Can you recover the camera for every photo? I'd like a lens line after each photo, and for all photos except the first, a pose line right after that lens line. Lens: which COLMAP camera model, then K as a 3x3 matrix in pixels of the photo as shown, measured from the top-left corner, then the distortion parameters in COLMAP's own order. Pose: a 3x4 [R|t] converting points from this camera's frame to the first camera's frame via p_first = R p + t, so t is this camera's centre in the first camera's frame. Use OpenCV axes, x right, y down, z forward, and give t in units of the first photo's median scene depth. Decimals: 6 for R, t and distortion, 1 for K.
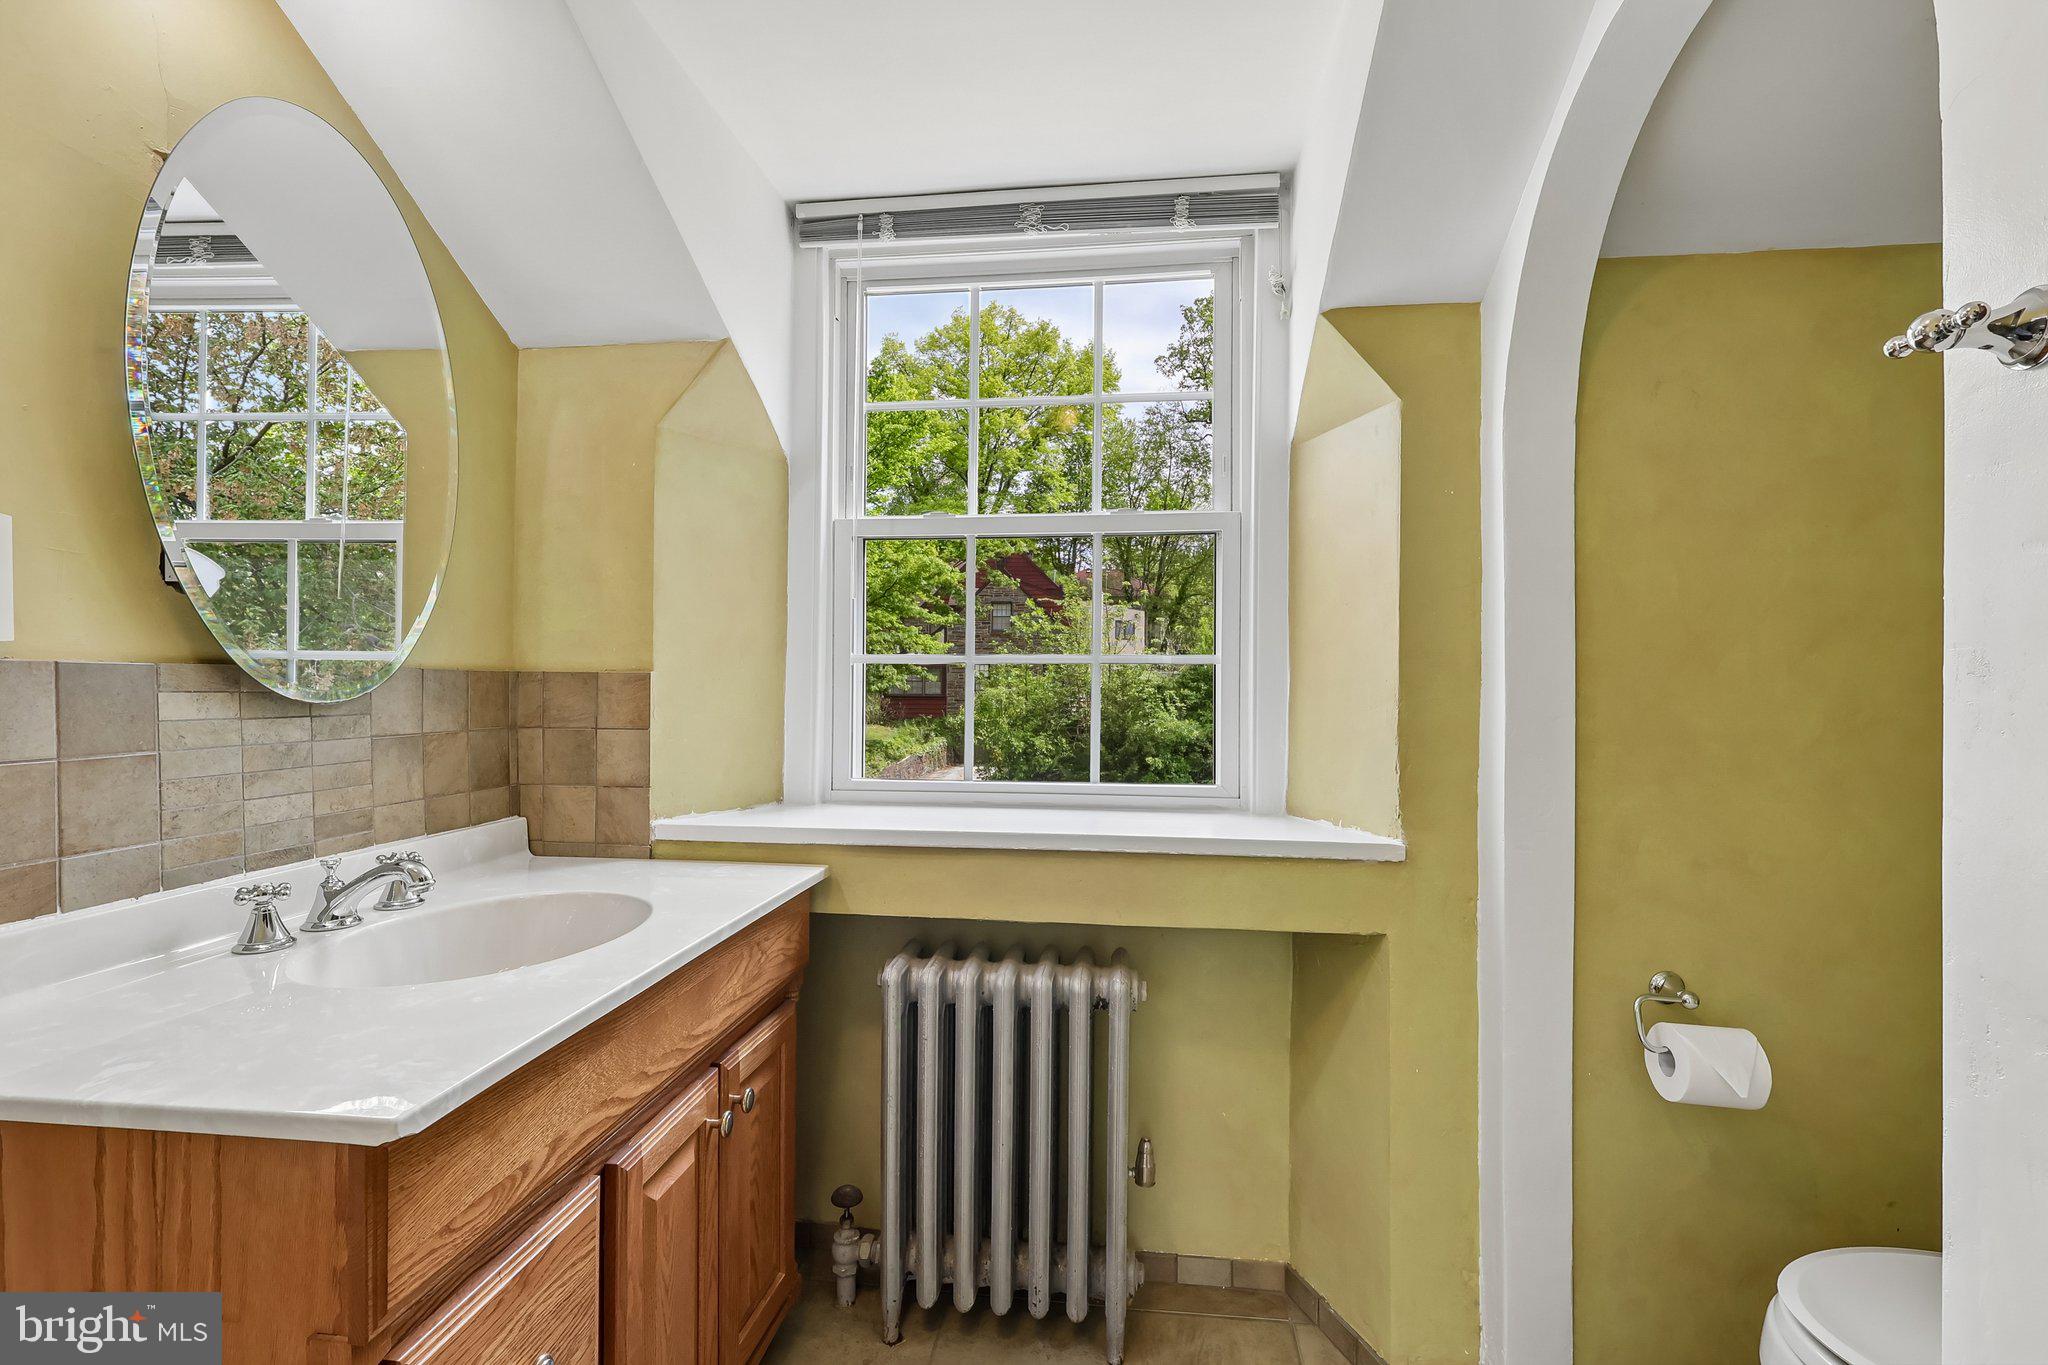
lens RADIAL K [[950.8, 0, 990.1], [0, 950.8, 689.6], [0, 0, 1]] dist [0.001615, -0.000737]
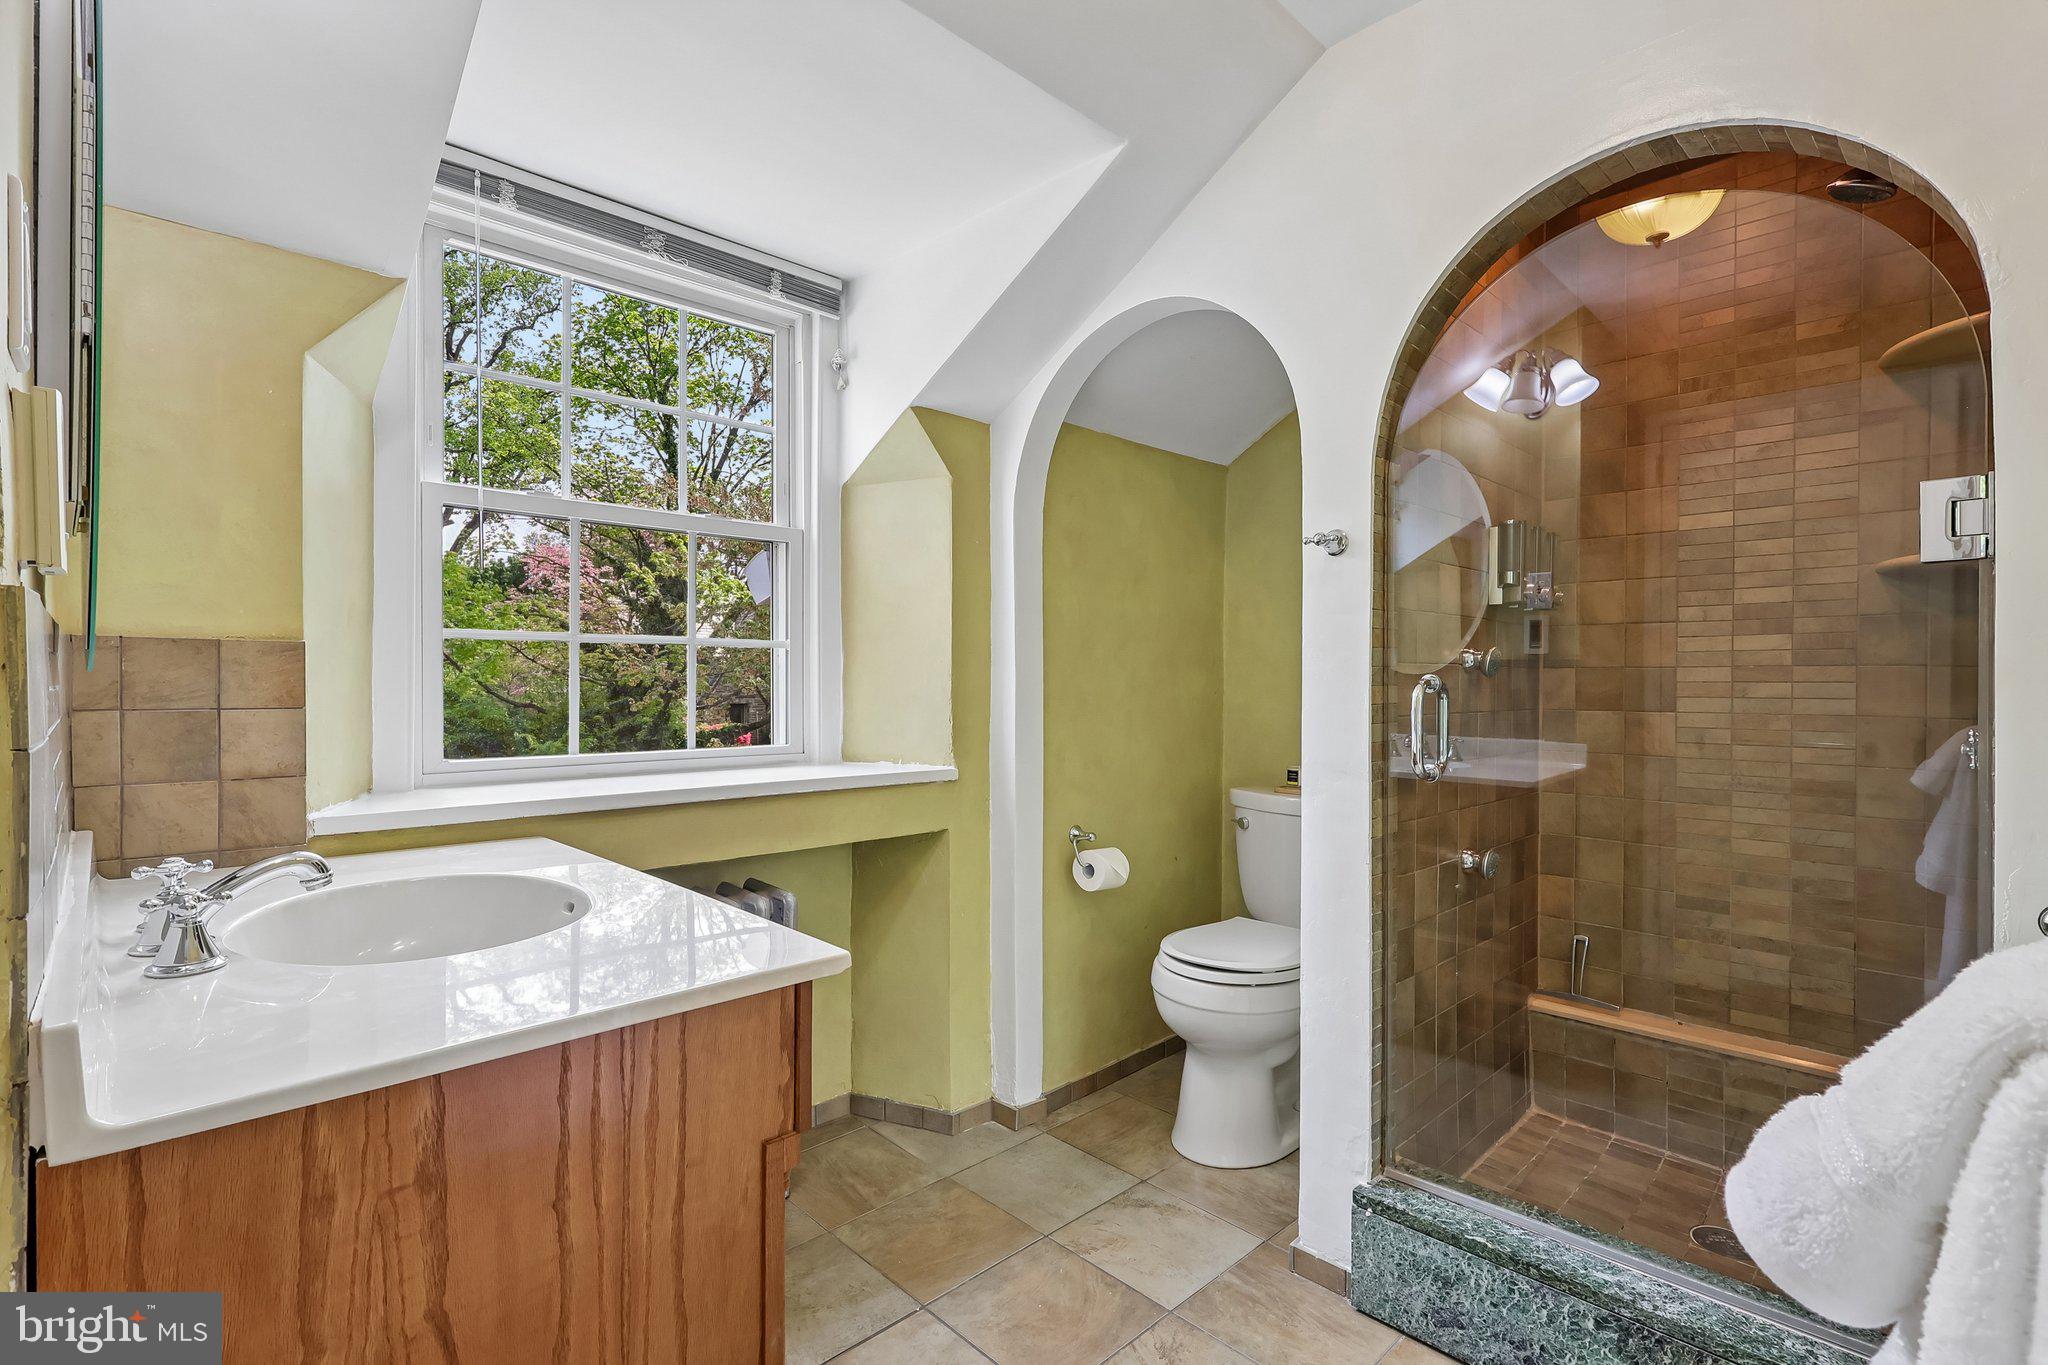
lens RADIAL K [[950.8, 0, 1023.8], [0, 950.8, 688.2], [0, 0, 1]] dist [0.001615, -0.000737]
pose [[0.629066, -0.008111, 0.777309, -0.612463], [-0.000071, 0.999945, 0.010491, 0.014821], [-0.777352, -0.006655, 0.629031, -0.040959]]
